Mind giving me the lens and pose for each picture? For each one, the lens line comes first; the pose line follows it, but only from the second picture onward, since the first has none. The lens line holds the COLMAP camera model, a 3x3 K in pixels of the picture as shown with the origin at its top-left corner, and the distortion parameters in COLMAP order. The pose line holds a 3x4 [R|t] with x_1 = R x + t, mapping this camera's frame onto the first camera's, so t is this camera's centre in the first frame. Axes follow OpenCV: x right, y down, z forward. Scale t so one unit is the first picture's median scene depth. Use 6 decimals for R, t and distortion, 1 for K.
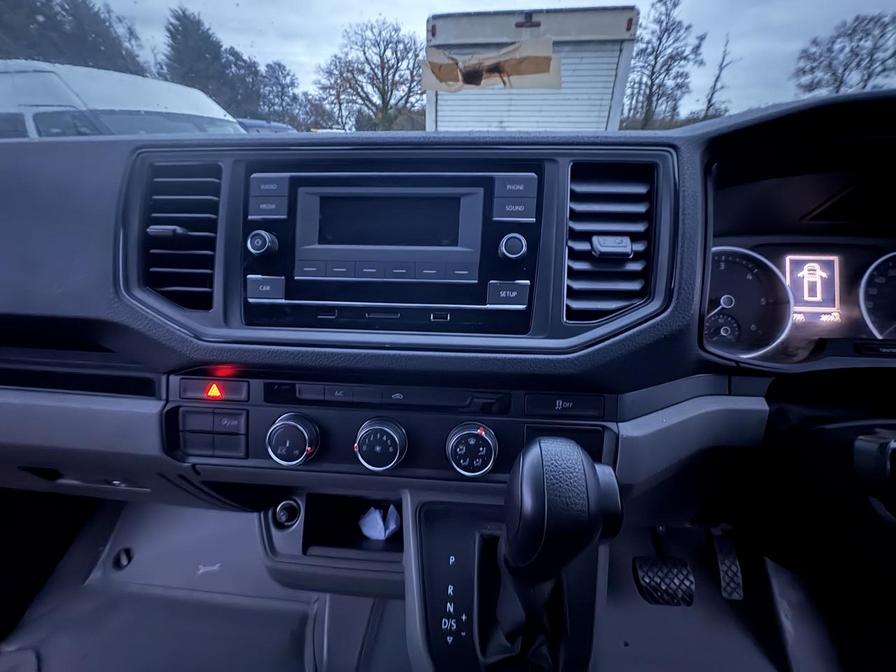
lens RADIAL K [[355.3, 0, 448.6], [0, 355.3, 338.5], [0, 0, 1]] dist [-0.001745, -0.000035]
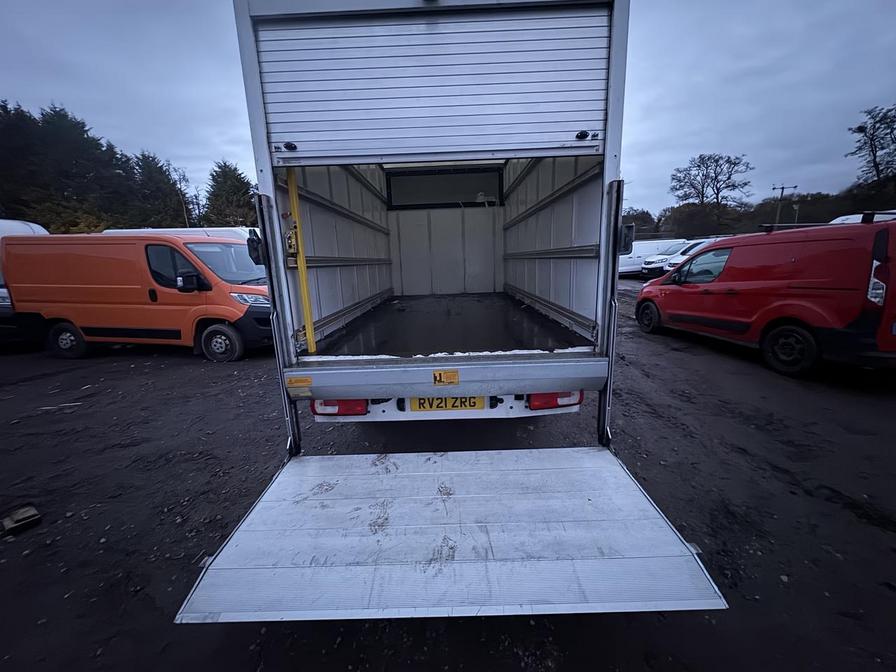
lens RADIAL K [[355.3, 0, 447.1], [0, 355.3, 335.9], [0, 0, 1]] dist [-0.001745, -0.000035]
pose [[0.996902, -0.052913, 0.058199, -0.017118], [0.065319, 0.969128, -0.237750, 0.088194], [-0.043822, 0.240815, 0.969581, -0.181160]]
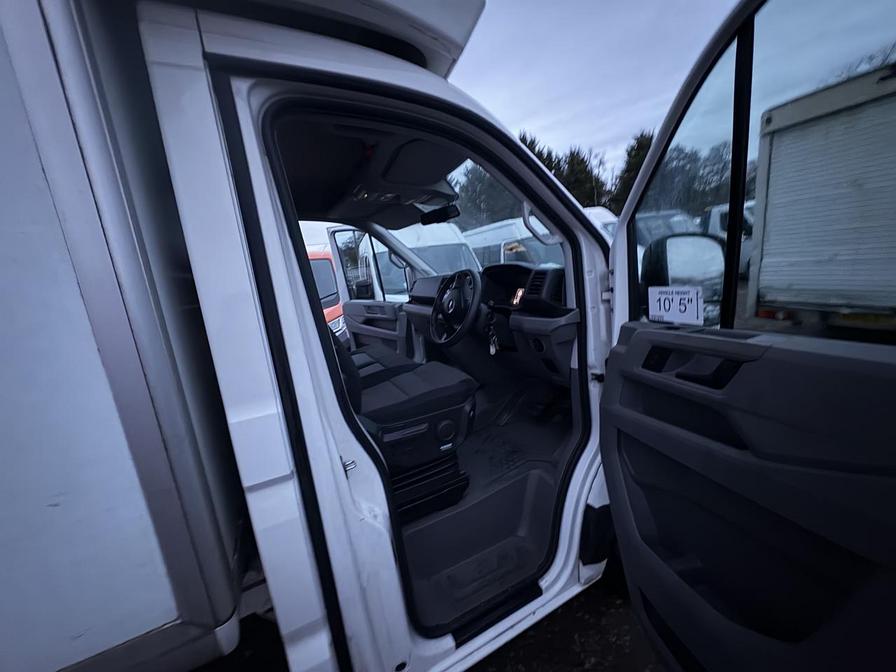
lens RADIAL K [[355.3, 0, 446.0], [0, 355.3, 334.8], [0, 0, 1]] dist [-0.001745, -0.000035]
pose [[0.501313, 0.094919, -0.860044, 0.046864], [-0.268201, 0.962057, -0.050154, 0.008299], [0.822651, 0.255807, 0.507748, -0.019997]]
